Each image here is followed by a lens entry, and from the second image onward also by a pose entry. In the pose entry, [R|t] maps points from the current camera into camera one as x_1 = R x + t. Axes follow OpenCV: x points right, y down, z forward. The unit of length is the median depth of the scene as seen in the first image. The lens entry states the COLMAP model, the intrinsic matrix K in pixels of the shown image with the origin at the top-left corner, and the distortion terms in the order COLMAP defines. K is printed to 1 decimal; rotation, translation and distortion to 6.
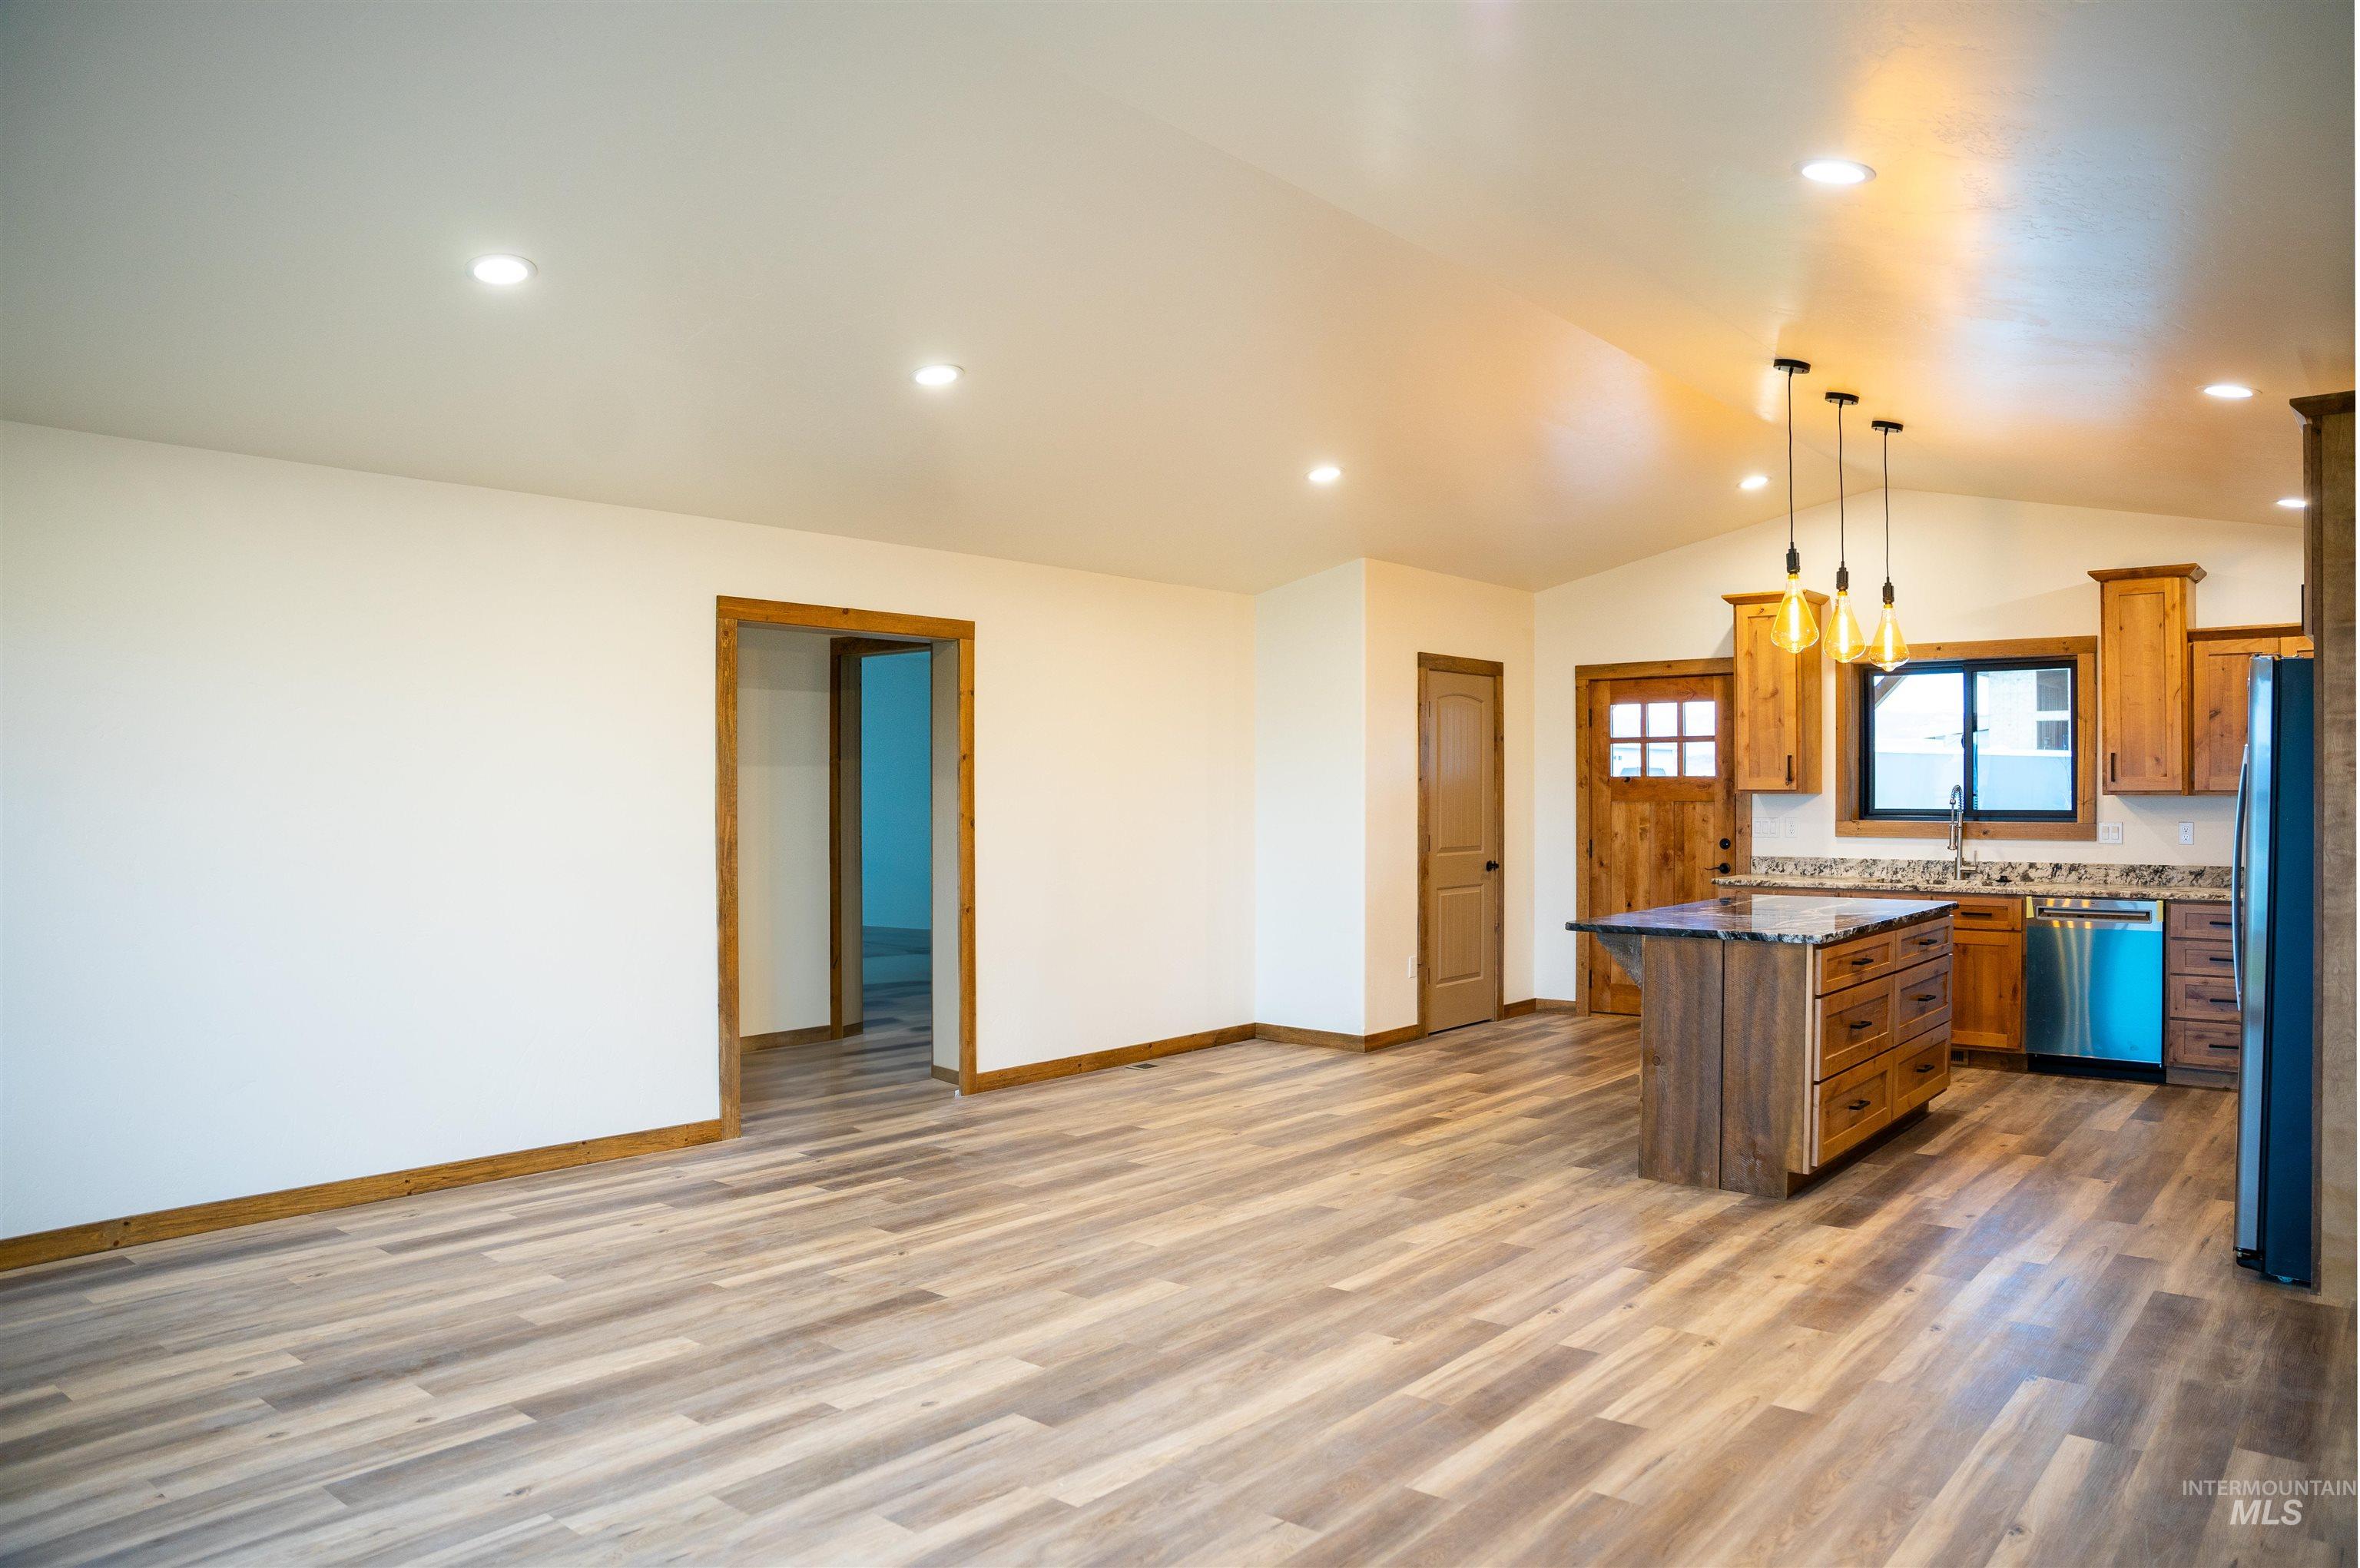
lens RADIAL K [[1629.8, 0, 1192.3], [0, 1629.8, 787.1], [0, 0, 1]] dist [-0.171145, 0.121124]
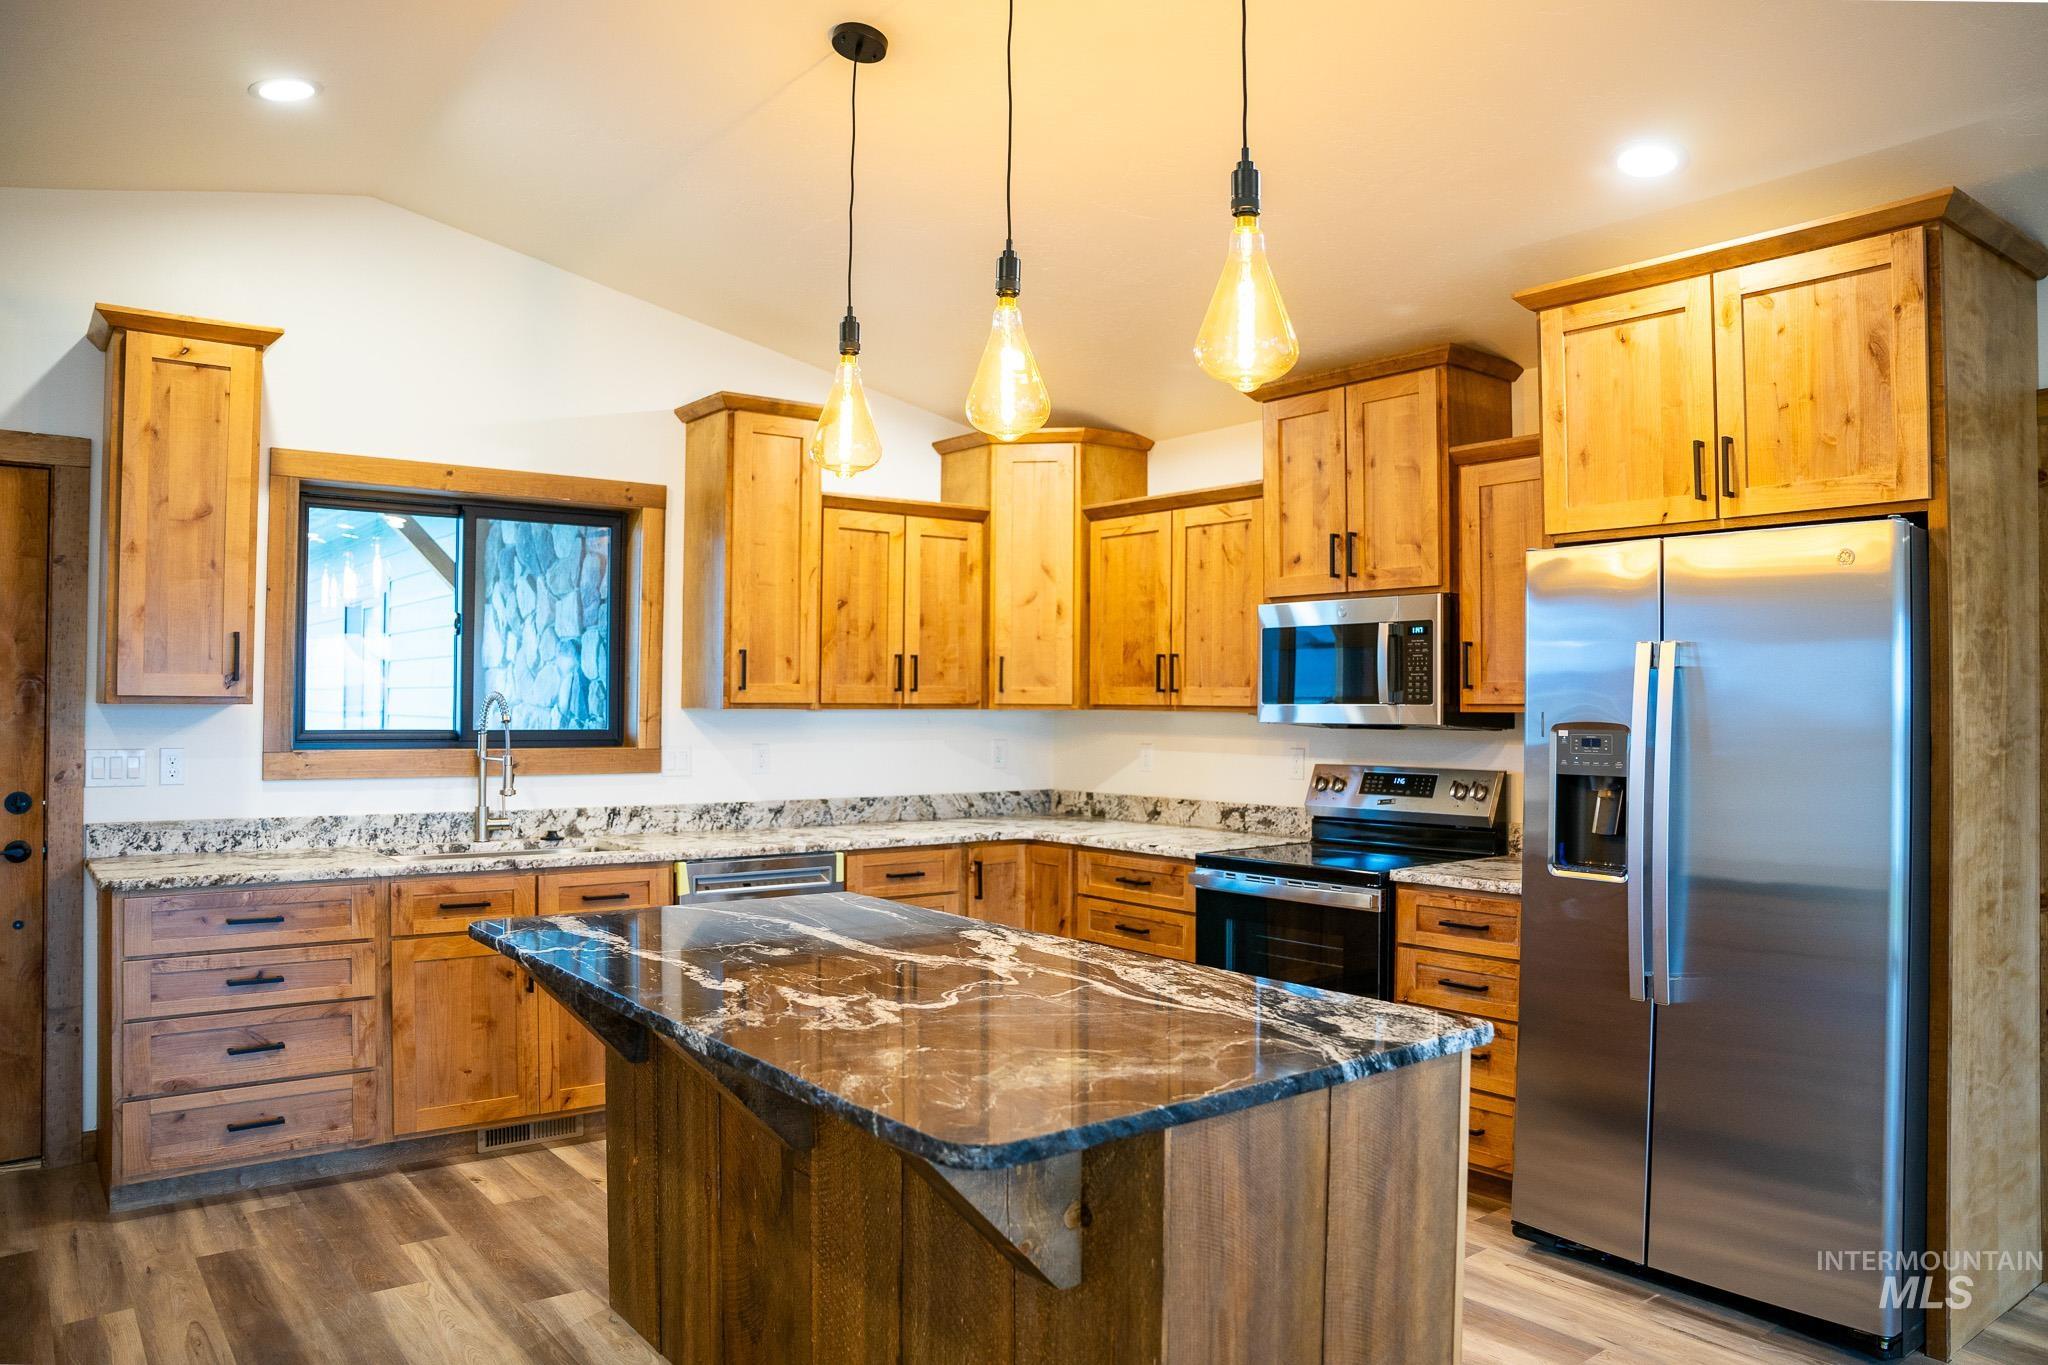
lens RADIAL K [[1414.3, 0, 1034.6], [0, 1414.3, 685.2], [0, 0, 1]] dist [-0.171145, 0.121124]
pose [[0.210406, 0.016172, 0.977480, -0.014947], [-0.006497, 0.999864, -0.015143, 0.004414], [-0.977593, -0.003165, 0.210483, 1.029095]]
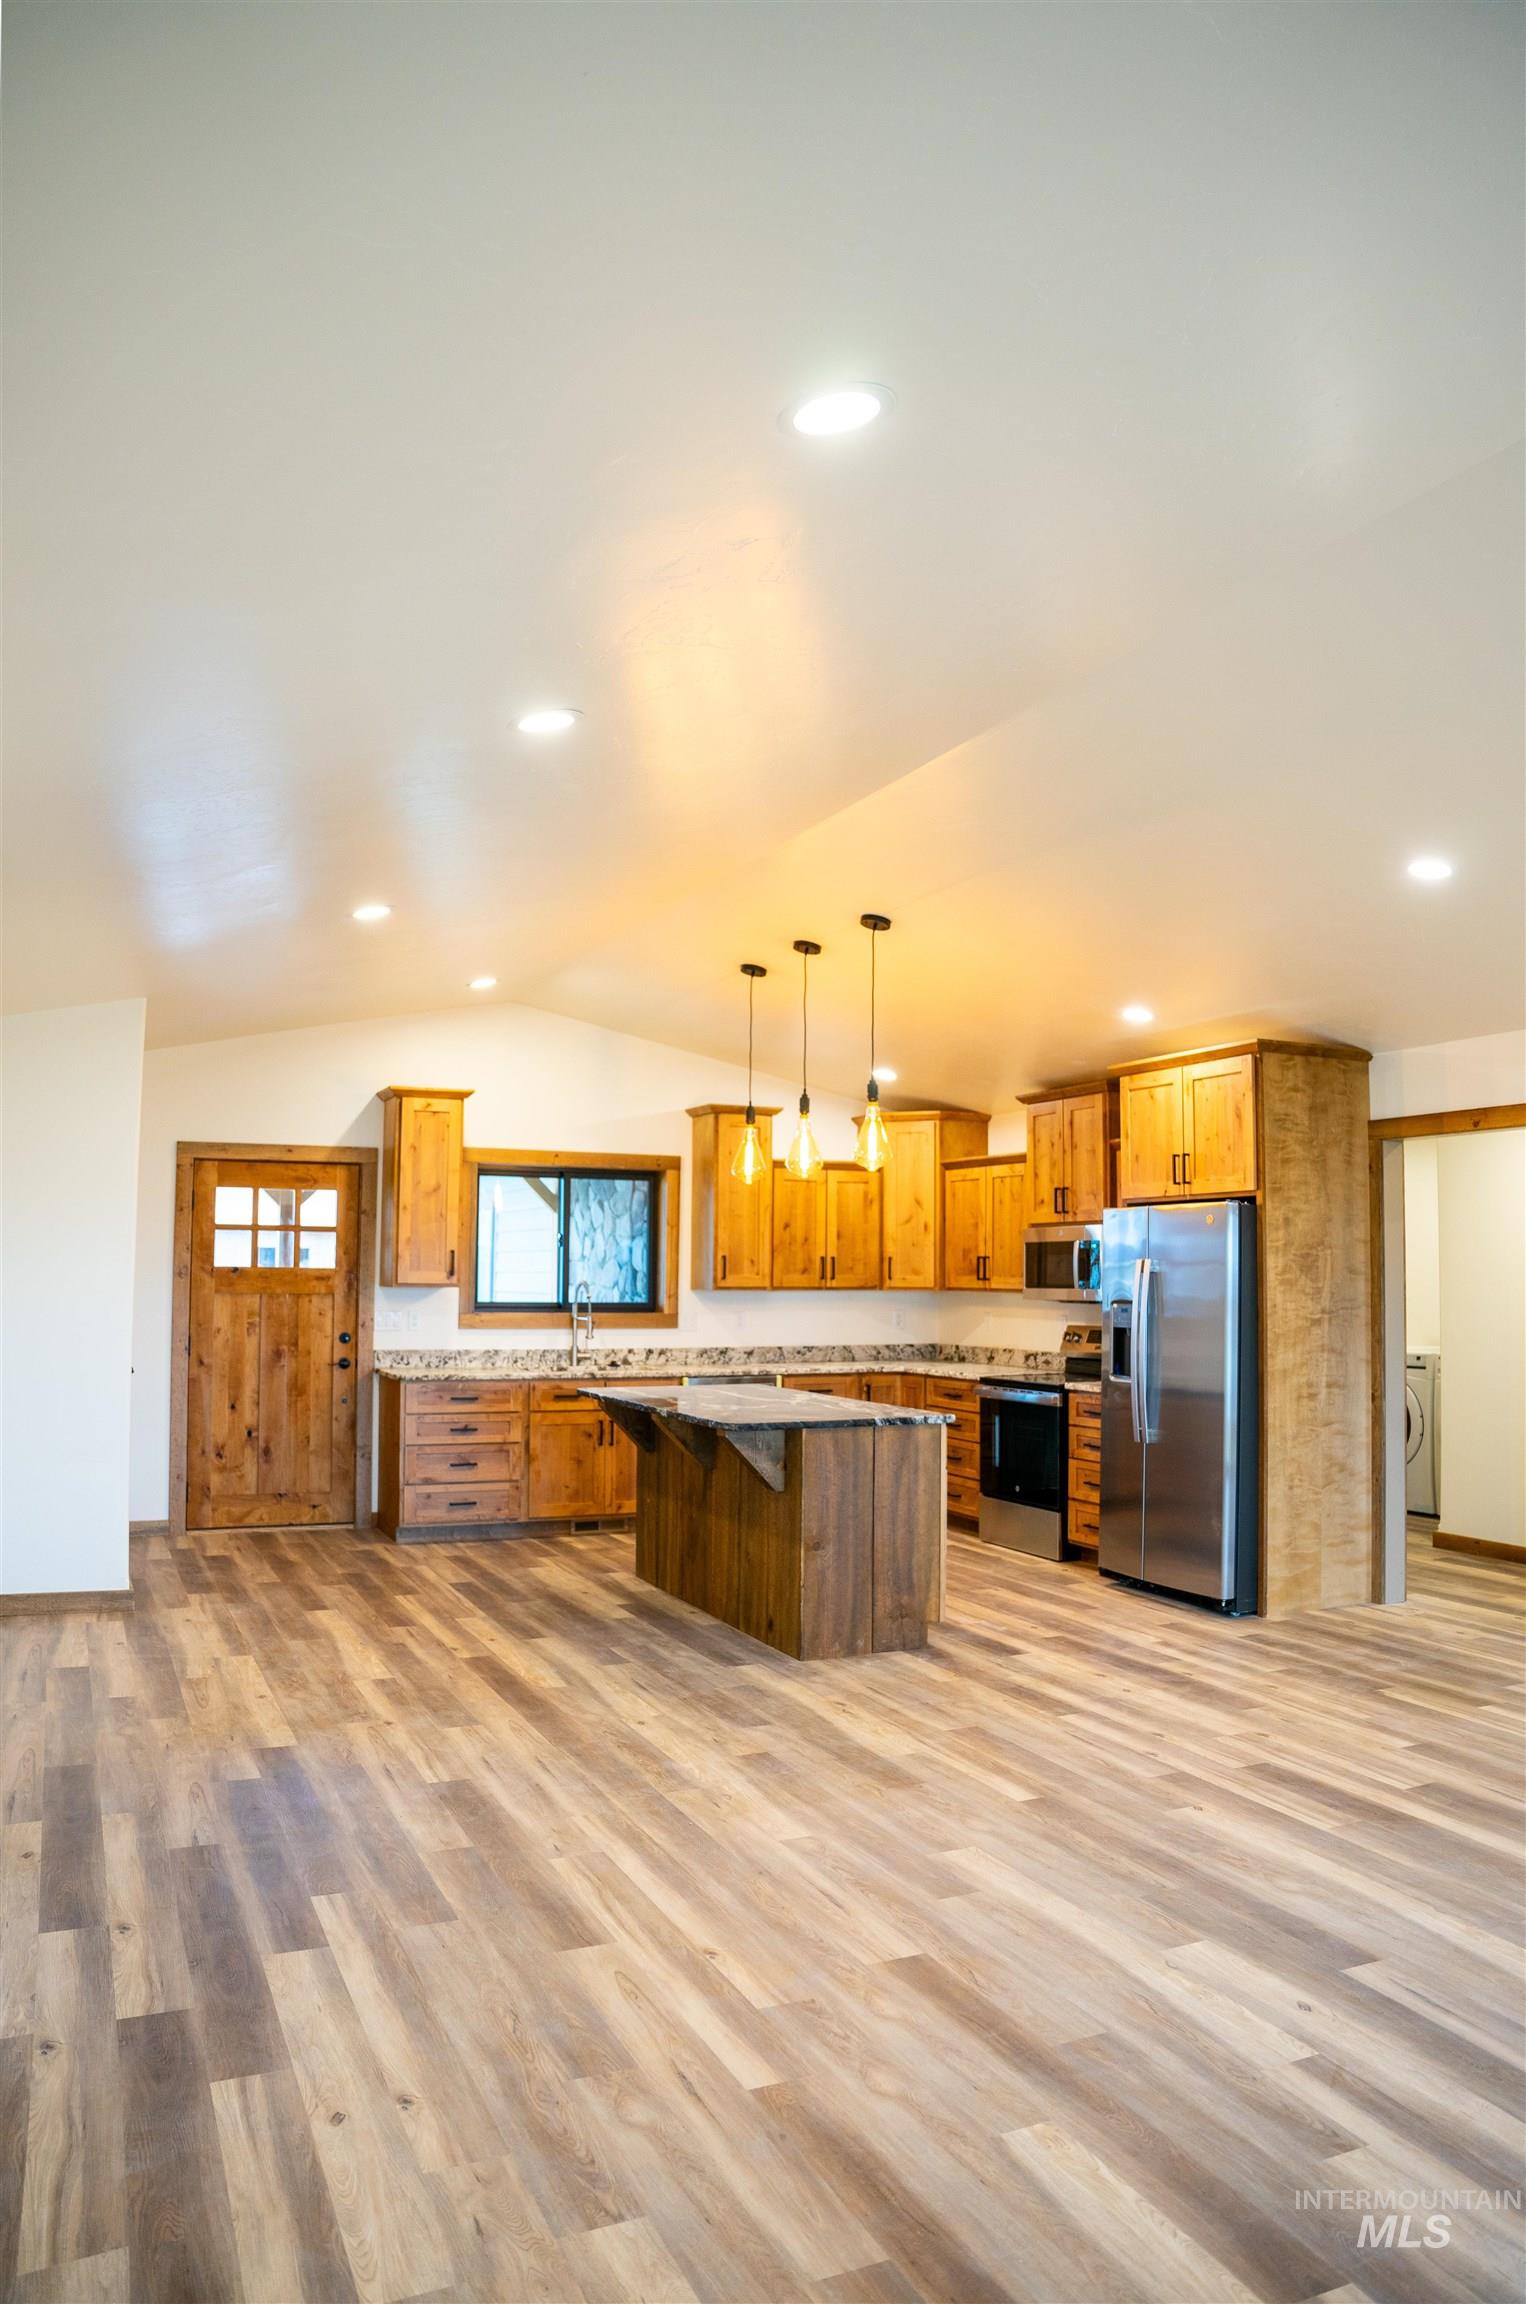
lens RADIAL K [[1591.1, 0, 781.7], [0, 1591.1, 1154.0], [0, 0, 1]] dist [-0.171145, 0.121124]
pose [[0.426476, 0.072919, 0.901555, -0.720335], [-0.007732, 0.997003, -0.076981, -0.008389], [-0.904466, 0.025860, 0.425762, 0.602509]]
